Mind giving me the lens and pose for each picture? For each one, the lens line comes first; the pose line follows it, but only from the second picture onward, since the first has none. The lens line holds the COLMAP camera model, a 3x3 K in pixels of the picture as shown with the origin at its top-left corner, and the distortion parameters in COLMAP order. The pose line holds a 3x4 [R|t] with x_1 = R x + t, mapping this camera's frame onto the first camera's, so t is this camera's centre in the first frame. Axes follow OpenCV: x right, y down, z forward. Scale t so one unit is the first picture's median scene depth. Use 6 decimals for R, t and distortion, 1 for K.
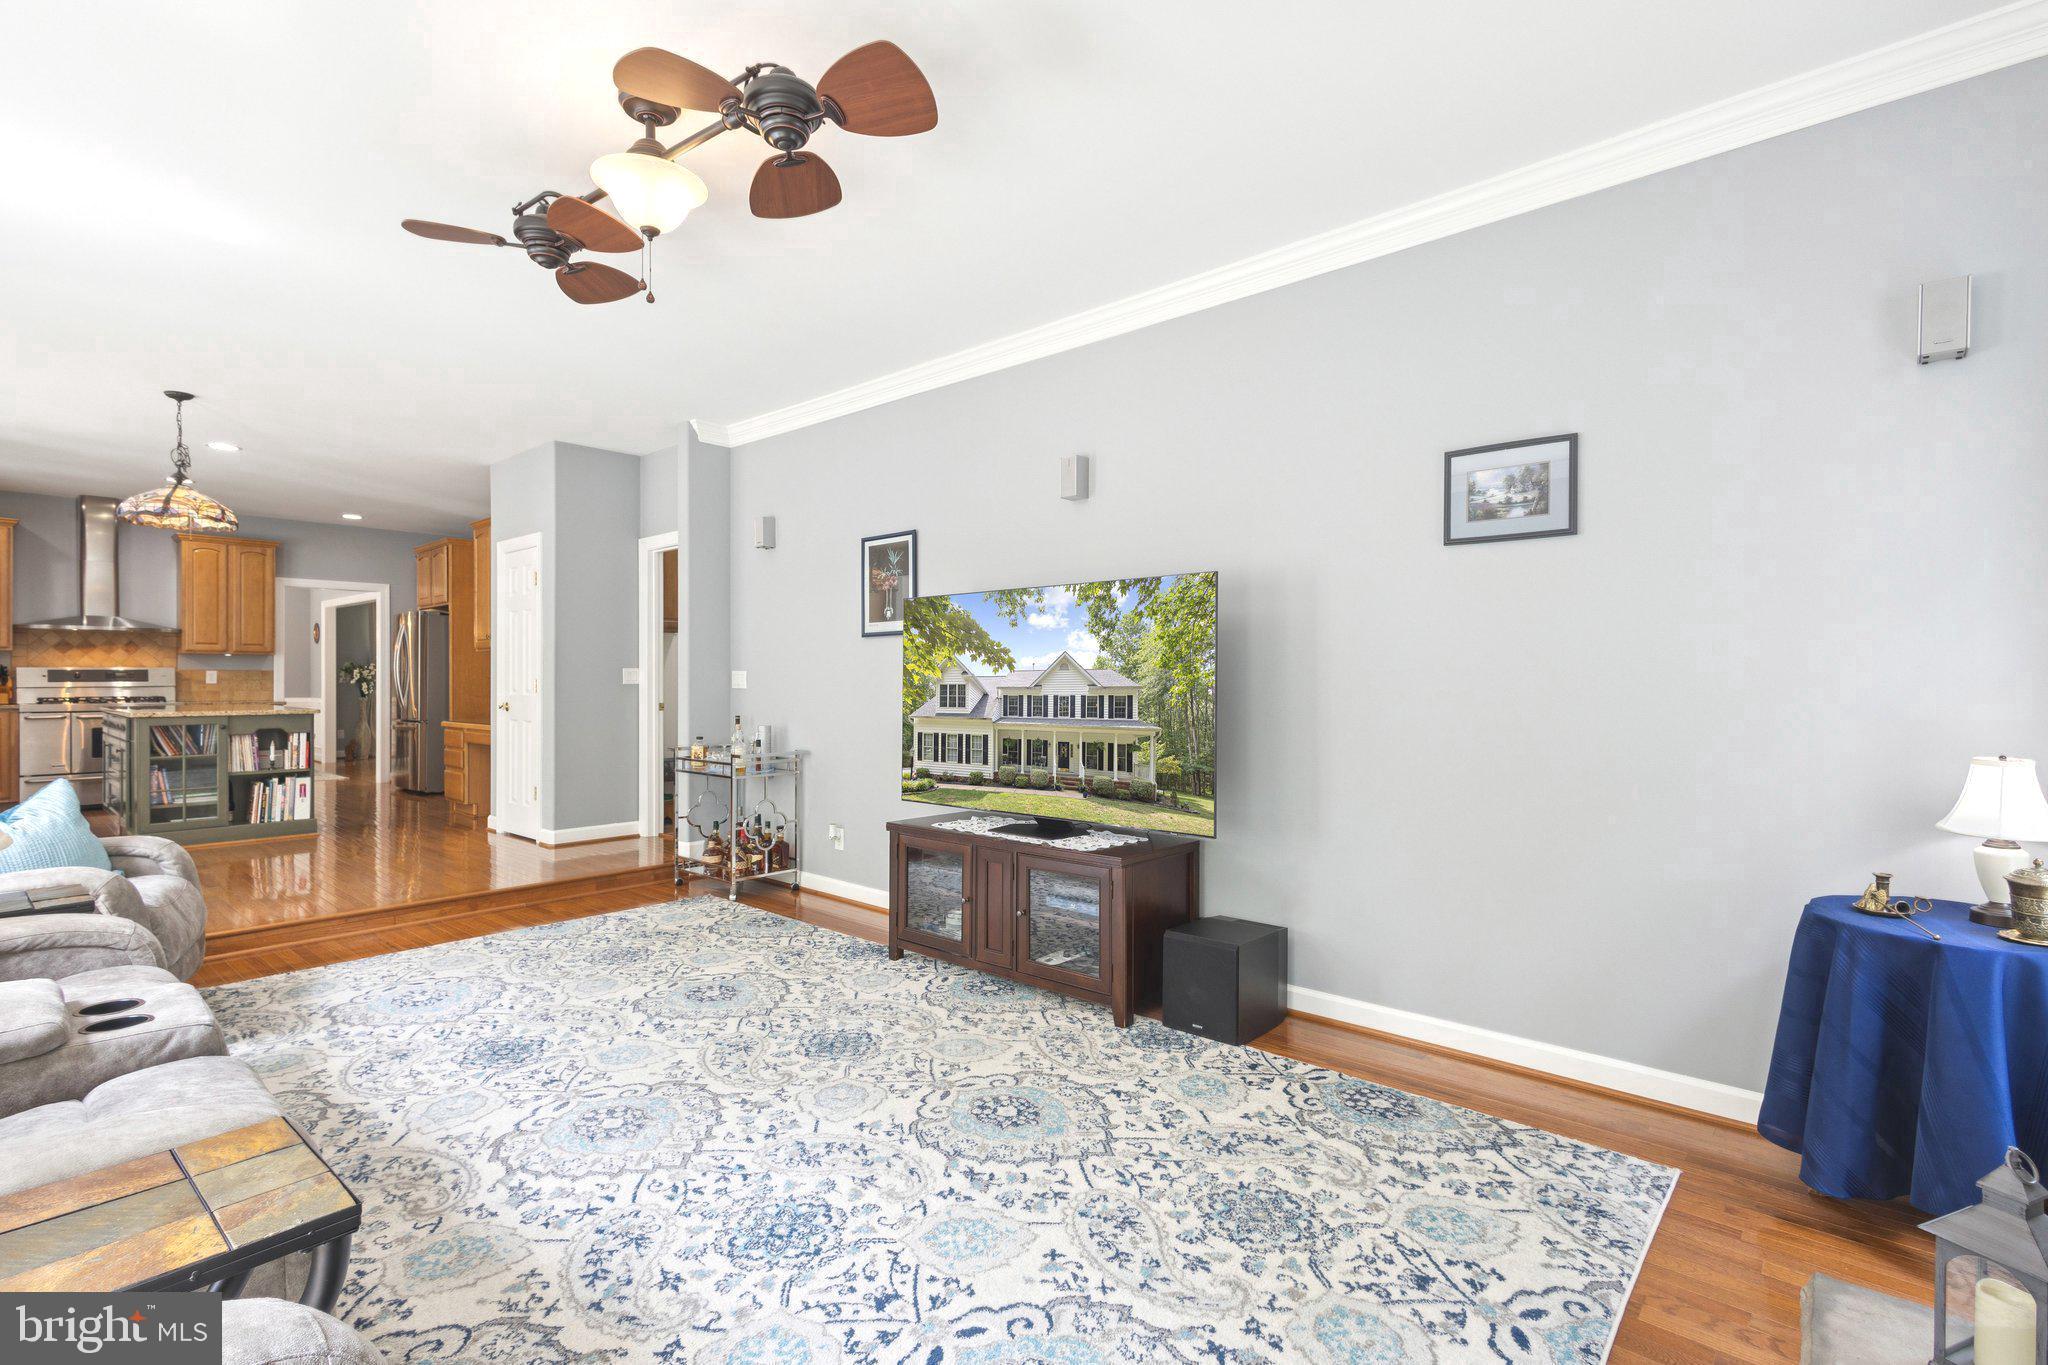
lens RADIAL K [[956.1, 0, 1035.3], [0, 956.1, 678.5], [0, 0, 1]] dist [0.009177, -0.001352]
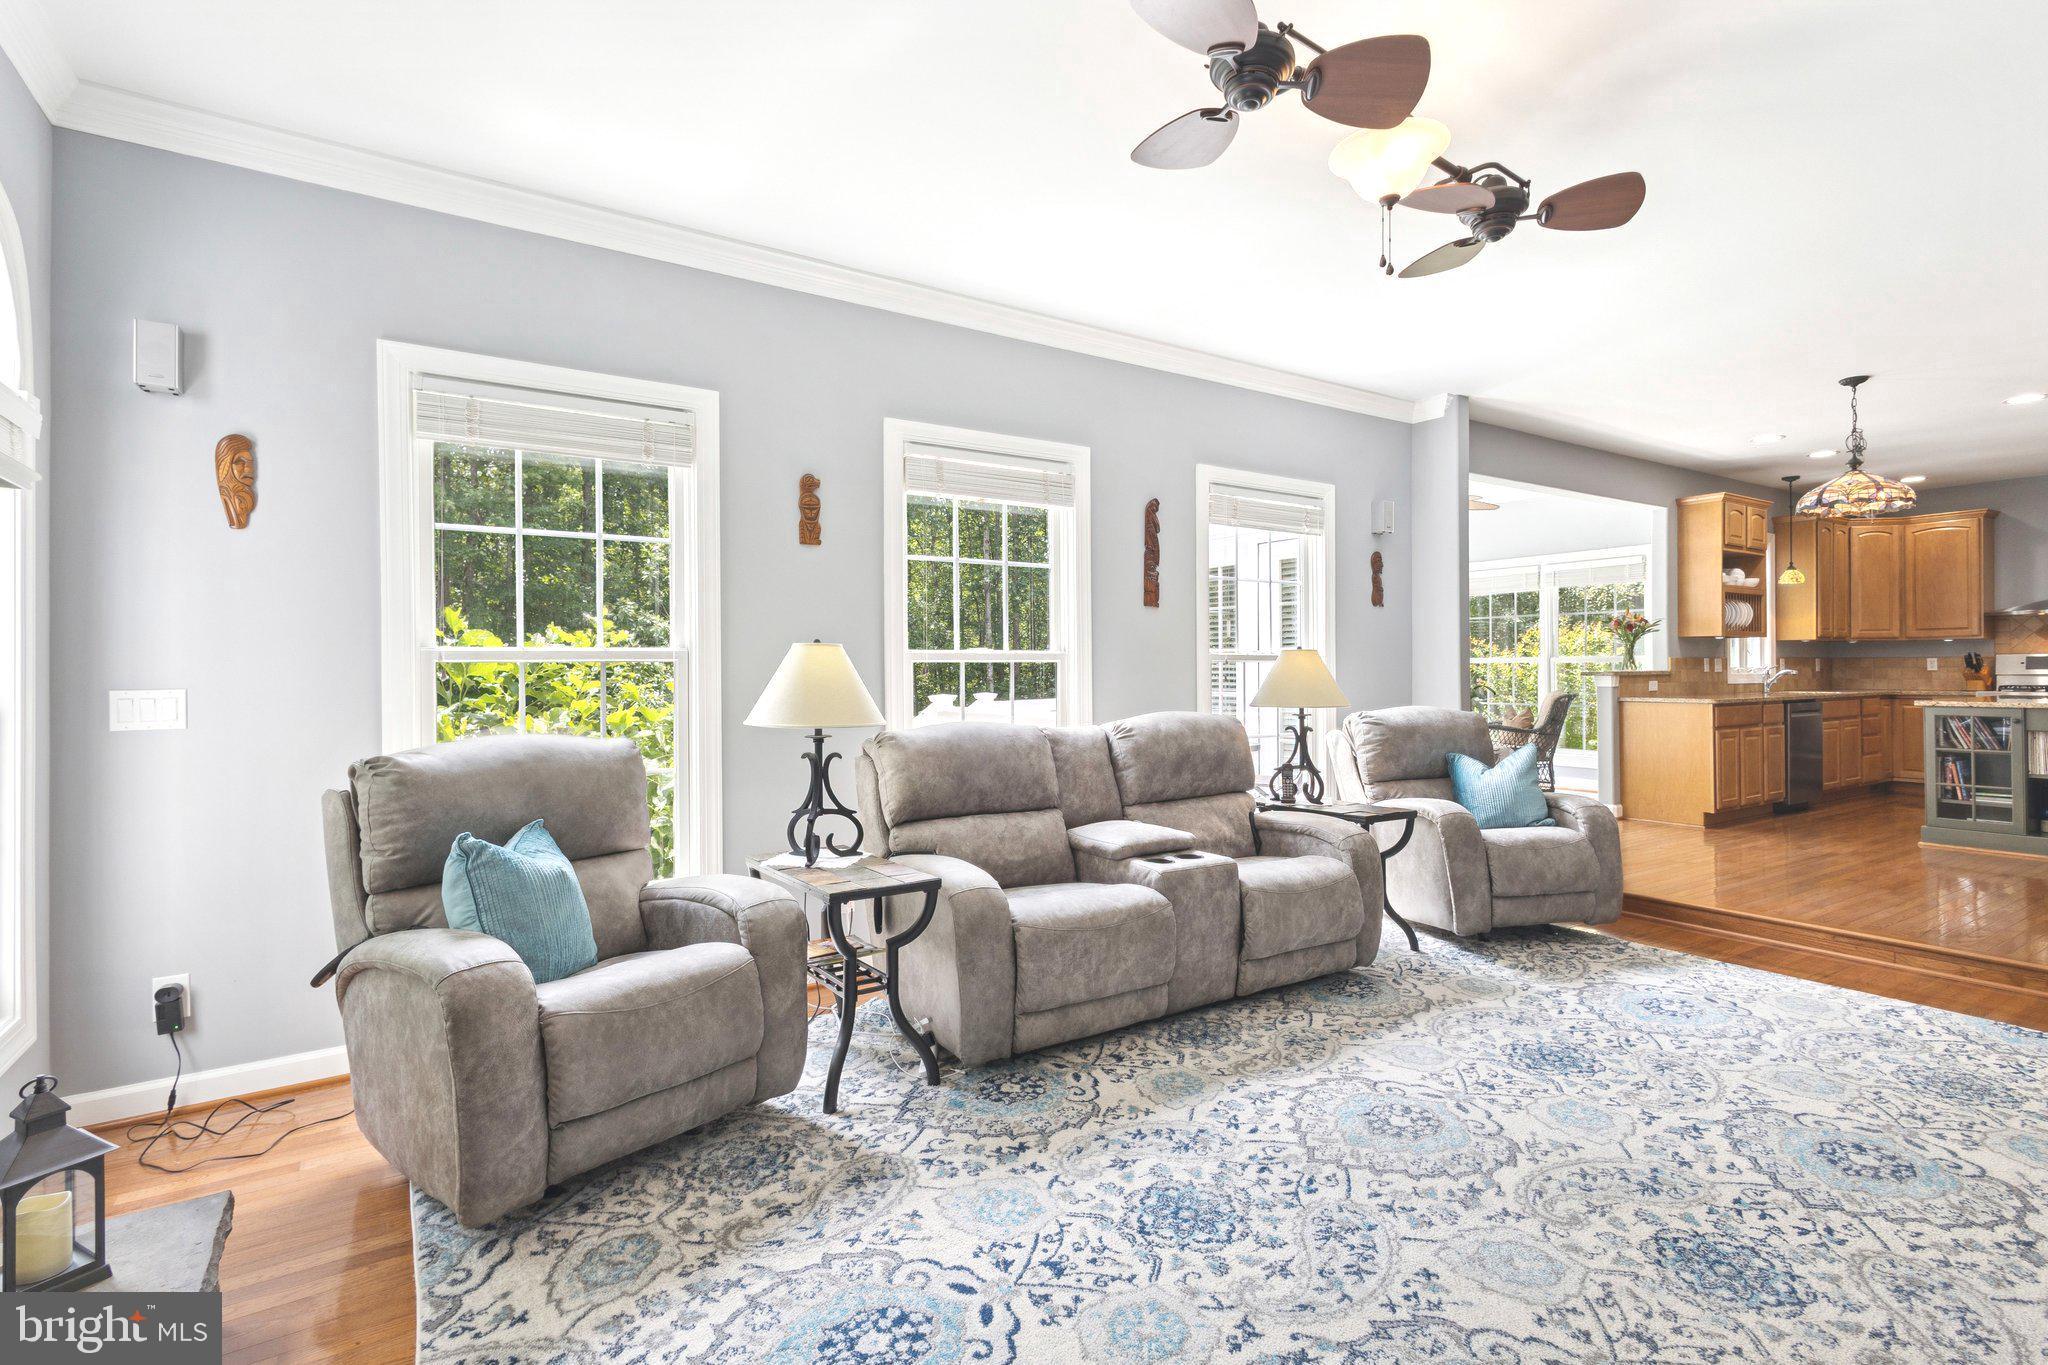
lens RADIAL K [[969.2, 0, 1018.7], [0, 969.2, 664.9], [0, 0, 1]] dist [0.010641, -0.002403]
pose [[-0.275178, -0.003875, -0.961386, 0.594930], [0.004031, 0.999978, -0.005184, 0.000559], [0.961385, -0.005302, -0.275156, 0.858768]]
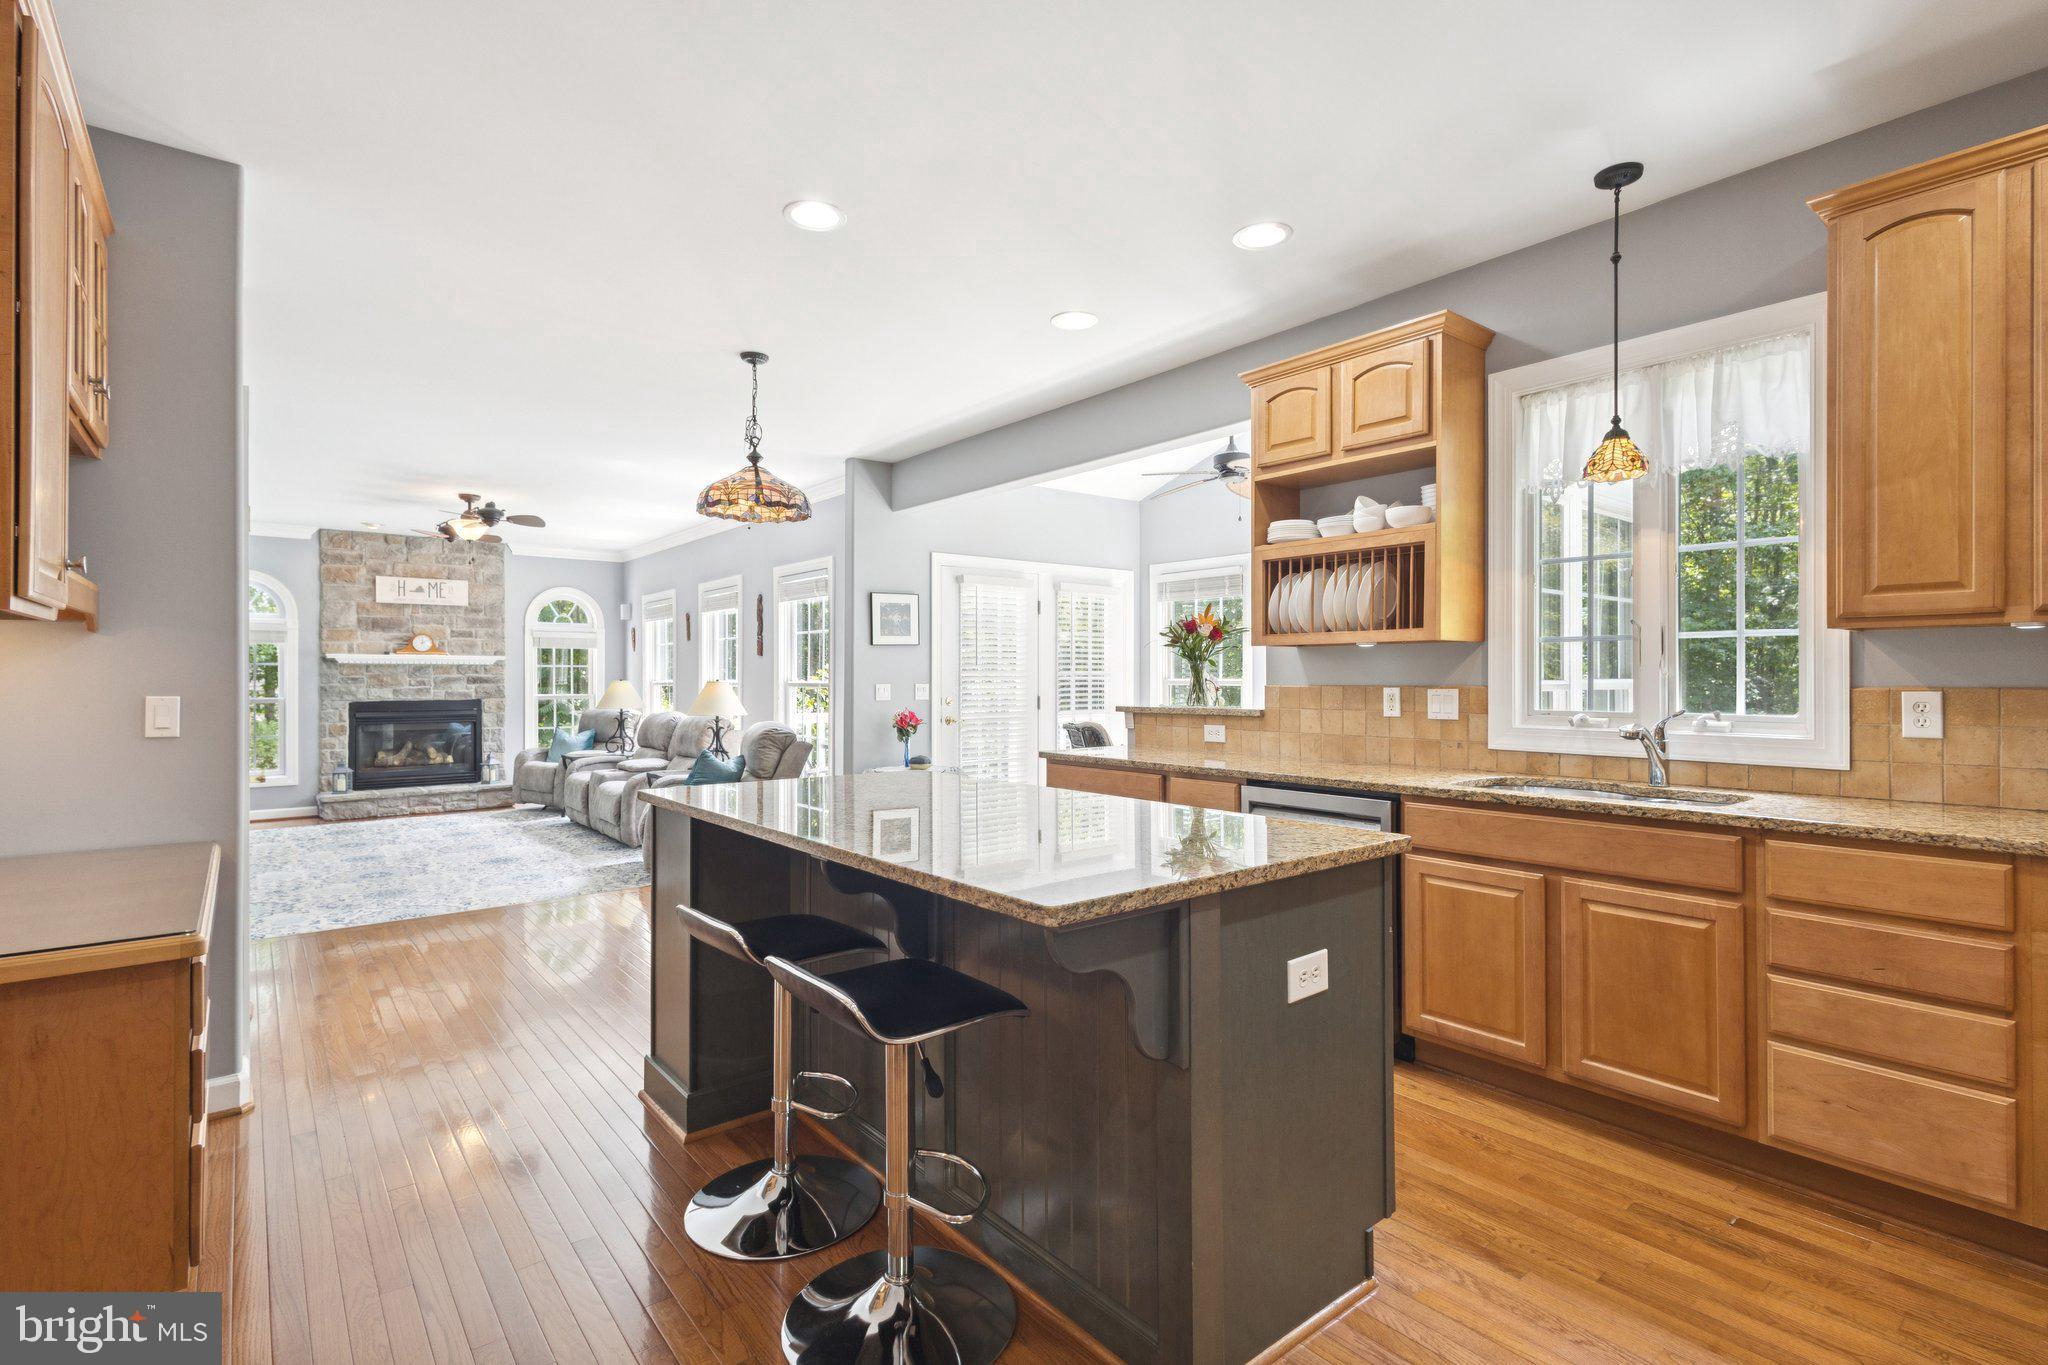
lens RADIAL K [[946.5, 0, 1018.0], [0, 946.5, 684.9], [0, 0, 1]] dist [0.012213, -0.002203]
pose [[-0.985609, -0.001212, 0.169039, -2.369556], [-0.000233, 0.999983, 0.005811, -0.037107], [-0.169043, 0.005688, -0.985592, 3.350784]]
